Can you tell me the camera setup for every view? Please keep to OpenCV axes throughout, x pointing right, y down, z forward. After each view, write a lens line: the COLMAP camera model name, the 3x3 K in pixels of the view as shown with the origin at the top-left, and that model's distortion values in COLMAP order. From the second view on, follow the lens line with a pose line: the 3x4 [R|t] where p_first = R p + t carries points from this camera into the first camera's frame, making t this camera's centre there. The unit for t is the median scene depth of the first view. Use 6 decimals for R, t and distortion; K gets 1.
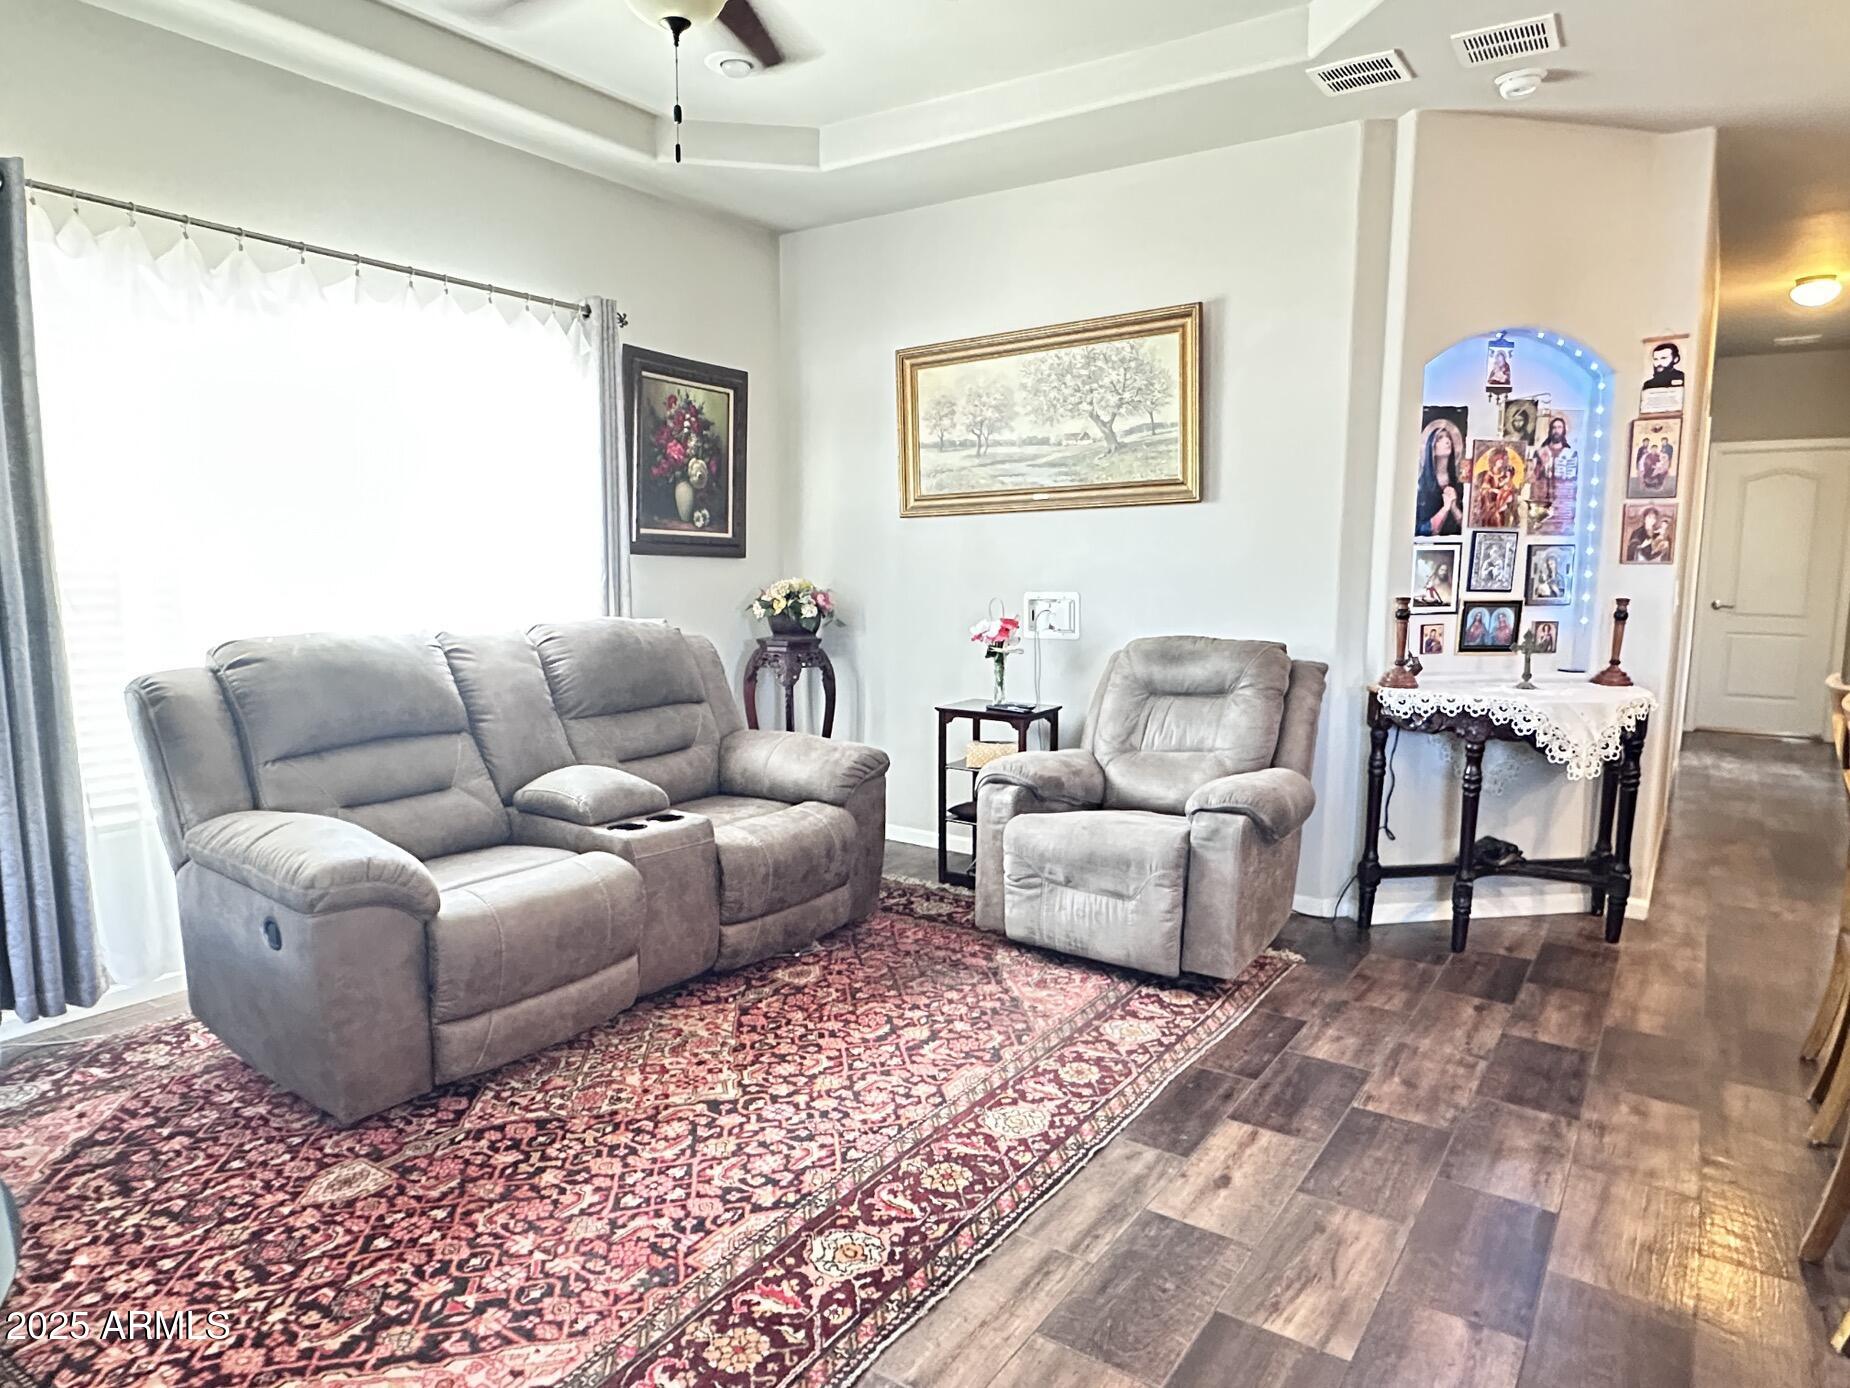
lens RADIAL K [[1150.6, 0, 925.0], [0, 1150.6, 694.0], [0, 0, 1]] dist [-0.000351, -0.004661]
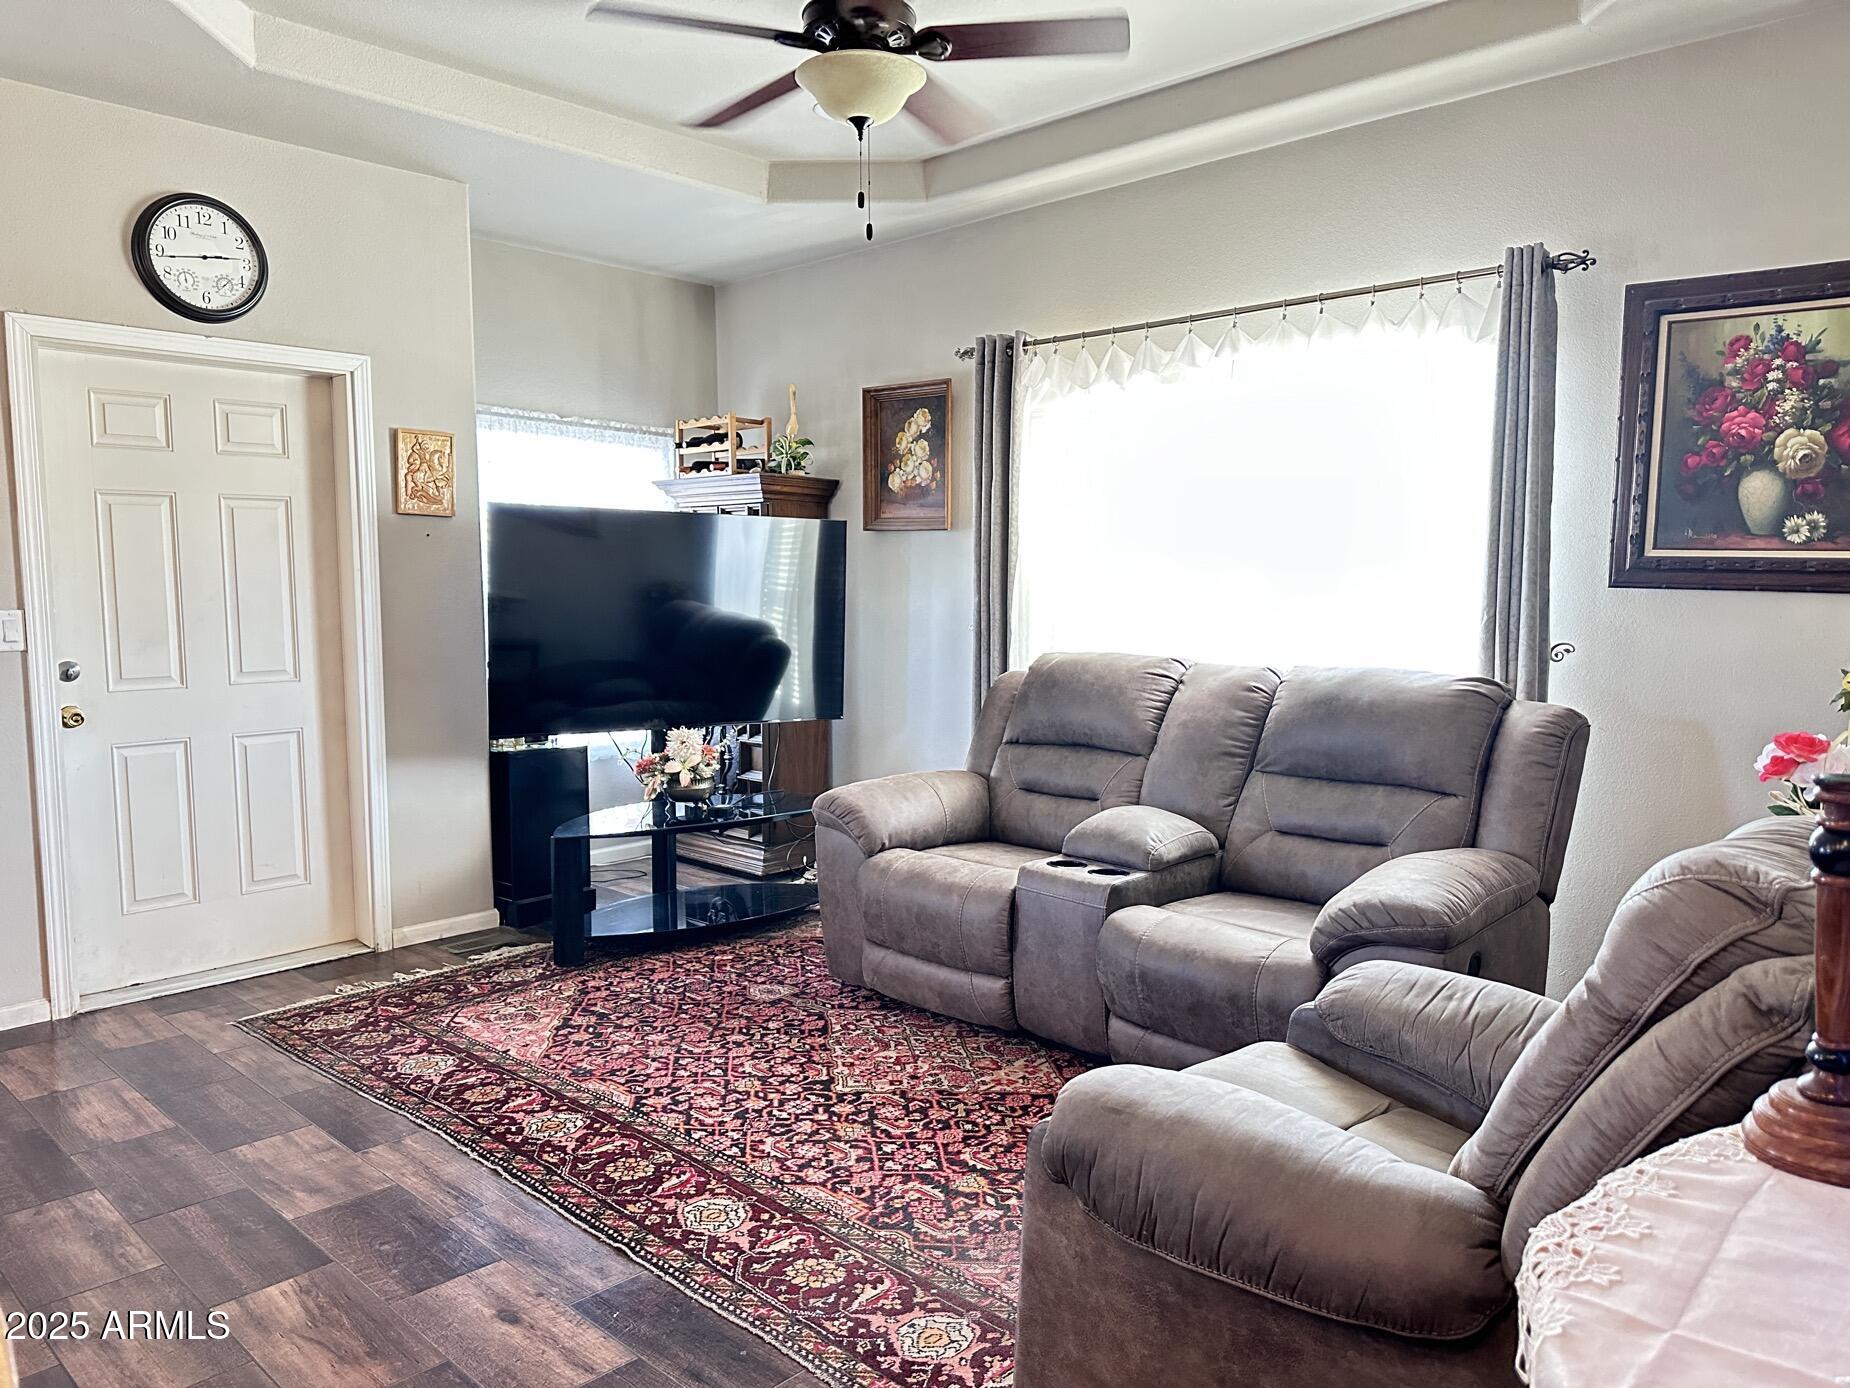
lens RADIAL K [[1294.4, 0, 925.0], [0, 1294.4, 694.0], [0, 0, 1]] dist [0.090962, -0.122378]
pose [[-0.152548, 0.089828, -0.984205, 1.090171], [-0.118028, 0.987078, 0.108384, -0.176151], [0.981223, 0.132697, -0.139975, 1.317415]]
